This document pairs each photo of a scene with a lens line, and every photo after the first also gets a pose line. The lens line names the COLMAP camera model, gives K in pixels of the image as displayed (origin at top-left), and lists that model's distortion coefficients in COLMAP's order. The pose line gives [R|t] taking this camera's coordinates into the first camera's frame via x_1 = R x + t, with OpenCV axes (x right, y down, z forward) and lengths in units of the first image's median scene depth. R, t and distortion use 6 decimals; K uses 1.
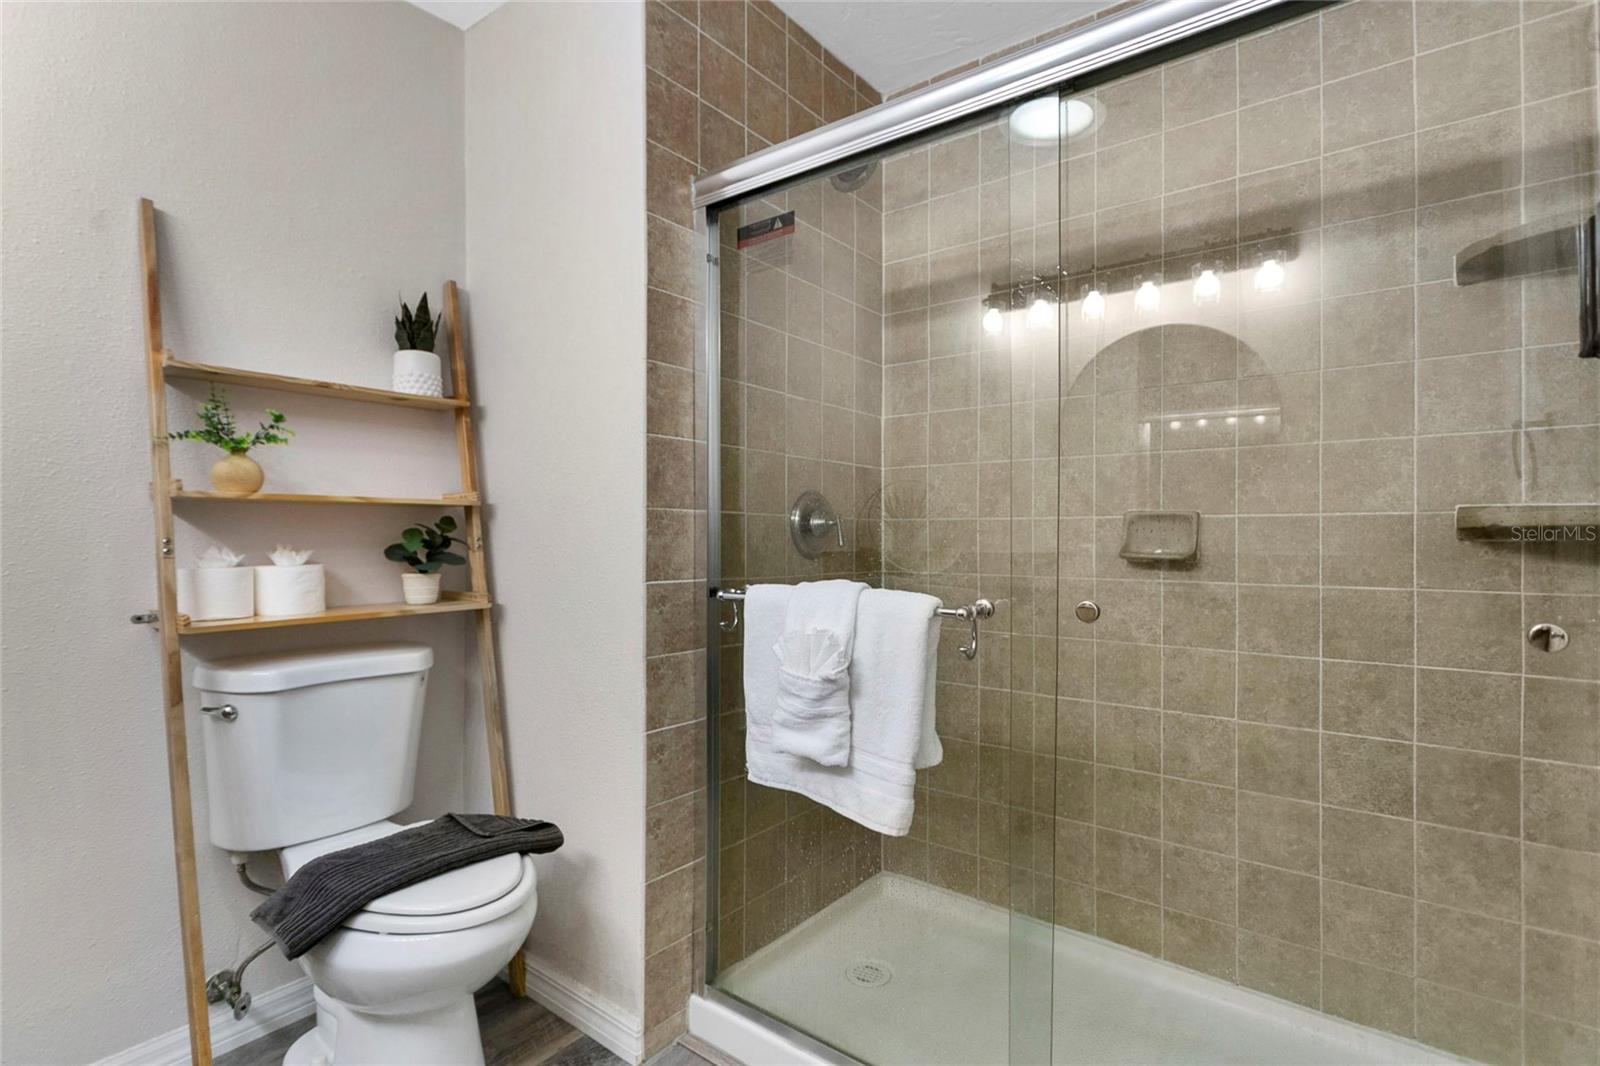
lens RADIAL K [[763.5, 0, 795.7], [0, 763.5, 528.0], [0, 0, 1]] dist [-0.003306, 0.009494]
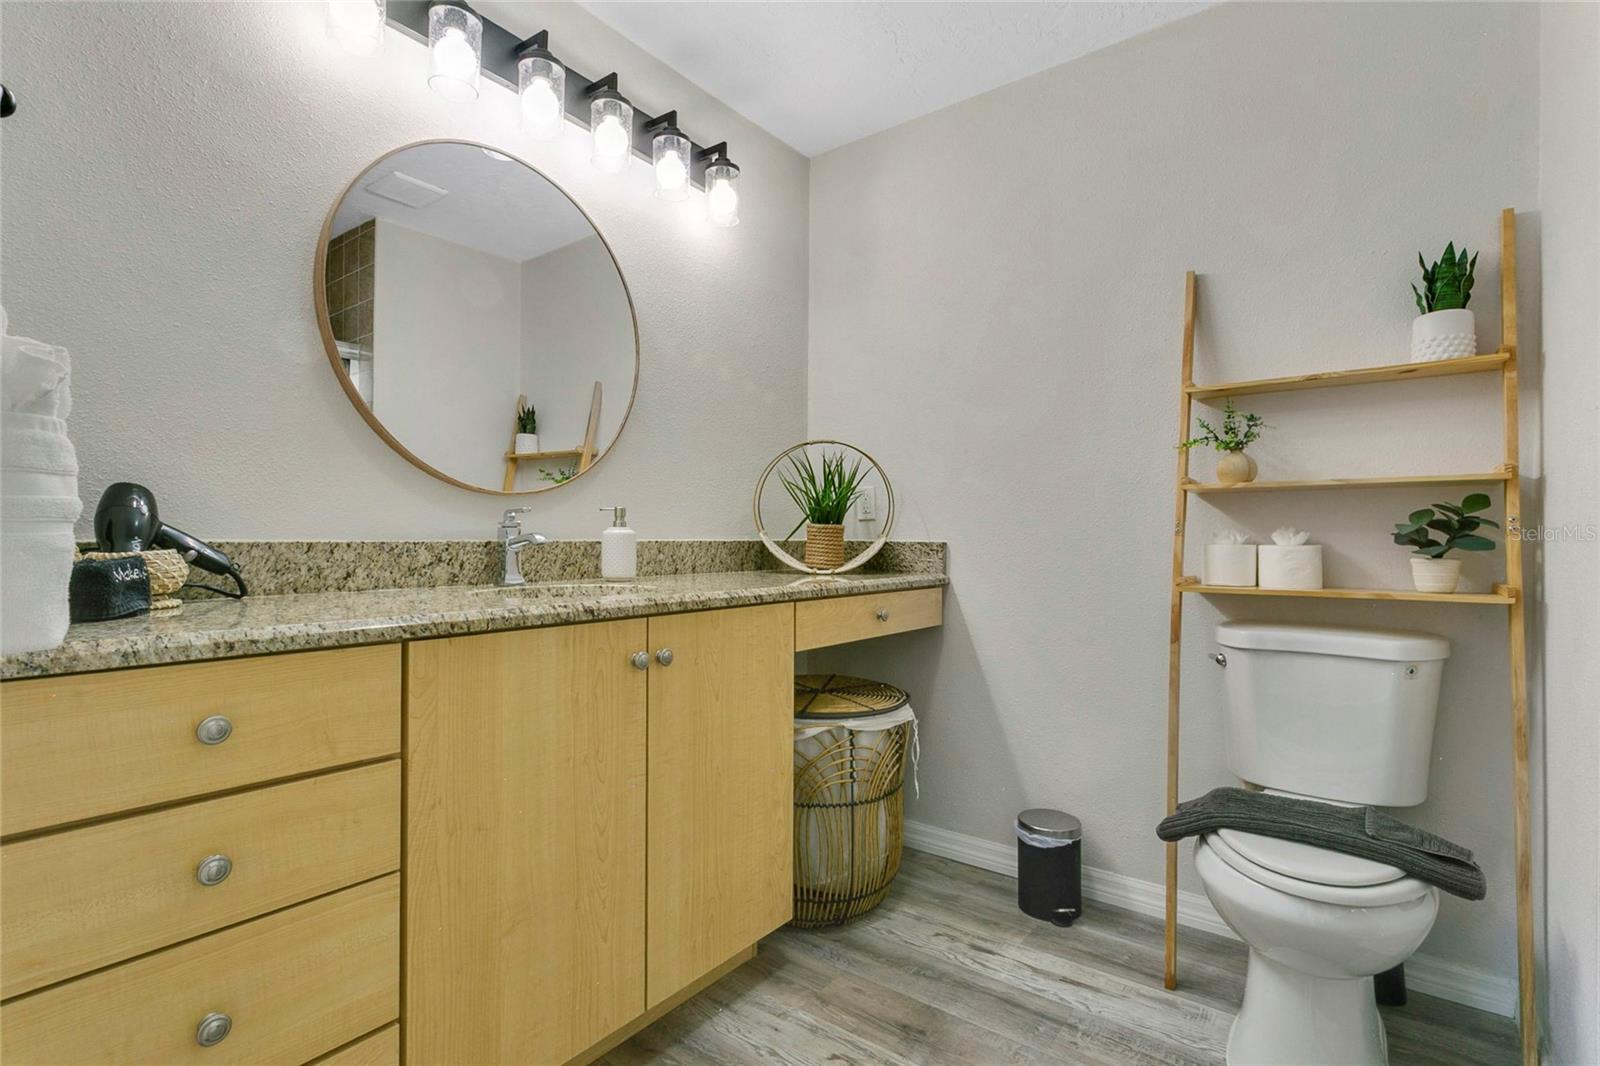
lens RADIAL K [[763.5, 0, 795.7], [0, 763.5, 528.0], [0, 0, 1]] dist [-0.003306, 0.009494]
pose [[0.020569, -0.009180, -0.999746, 0.448355], [0.008047, 0.999927, -0.009016, 0.028559], [0.999756, -0.007860, 0.020641, 0.250087]]
